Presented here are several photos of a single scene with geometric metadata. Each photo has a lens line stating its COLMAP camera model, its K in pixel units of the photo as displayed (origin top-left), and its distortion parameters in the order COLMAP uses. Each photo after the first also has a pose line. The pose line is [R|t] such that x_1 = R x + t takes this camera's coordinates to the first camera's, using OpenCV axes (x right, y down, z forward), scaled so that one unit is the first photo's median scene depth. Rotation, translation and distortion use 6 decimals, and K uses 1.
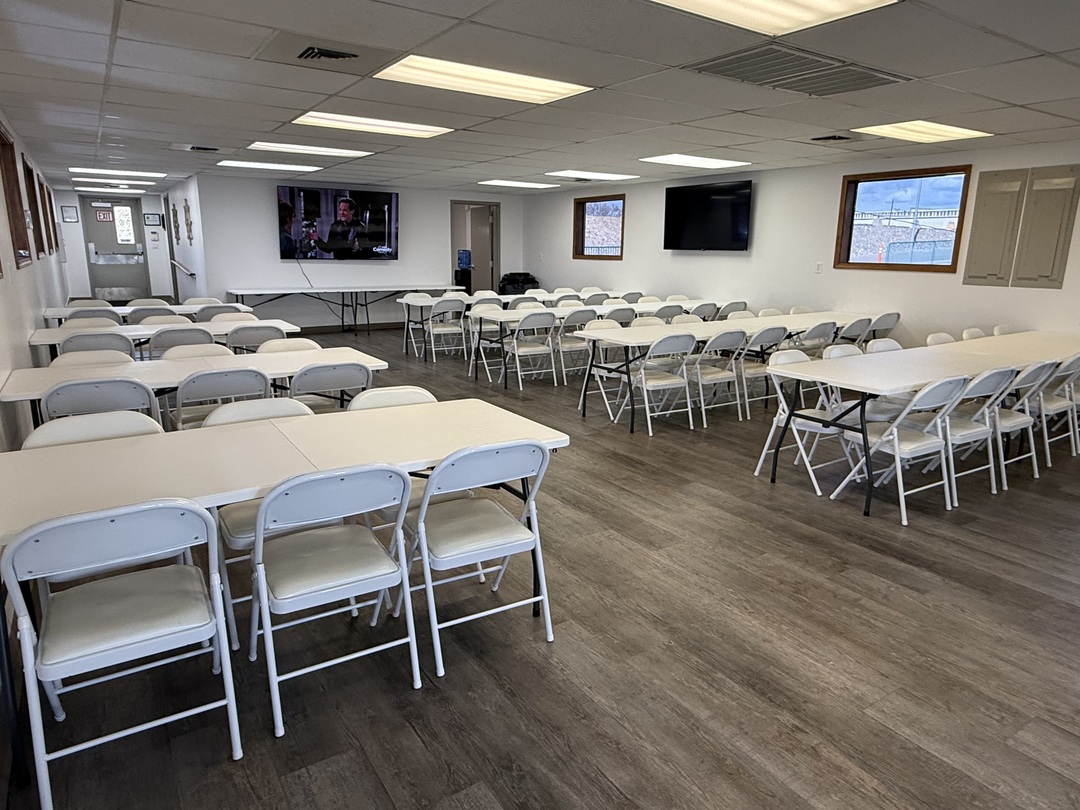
lens RADIAL K [[639.2, 0, 540.0], [0, 639.2, 405.0], [0, 0, 1]] dist [-0.005937, -0.002202]
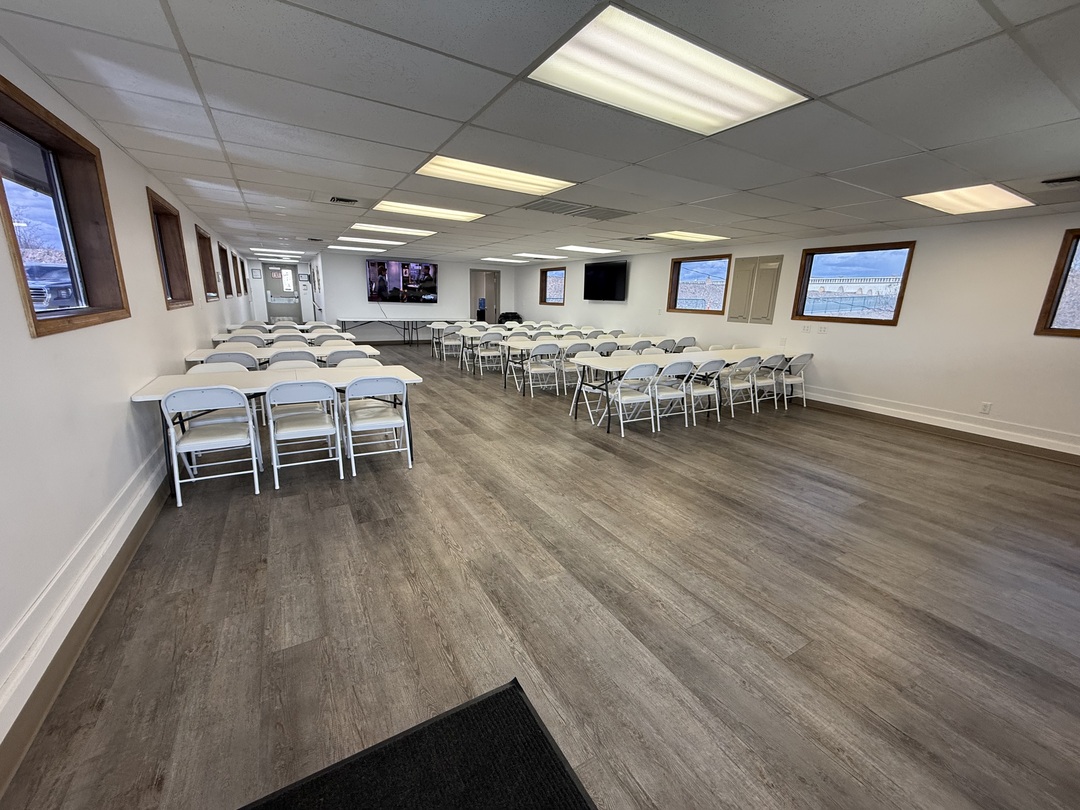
lens RADIAL K [[433.2, 0, 540.3], [0, 433.2, 390.0], [0, 0, 1]] dist [-0.028682, 0.000077]
pose [[0.997186, 0.036968, -0.065219, 0.167478], [-0.039562, 0.998458, -0.038941, 0.044178], [0.063678, 0.041412, 0.997111, -0.137559]]
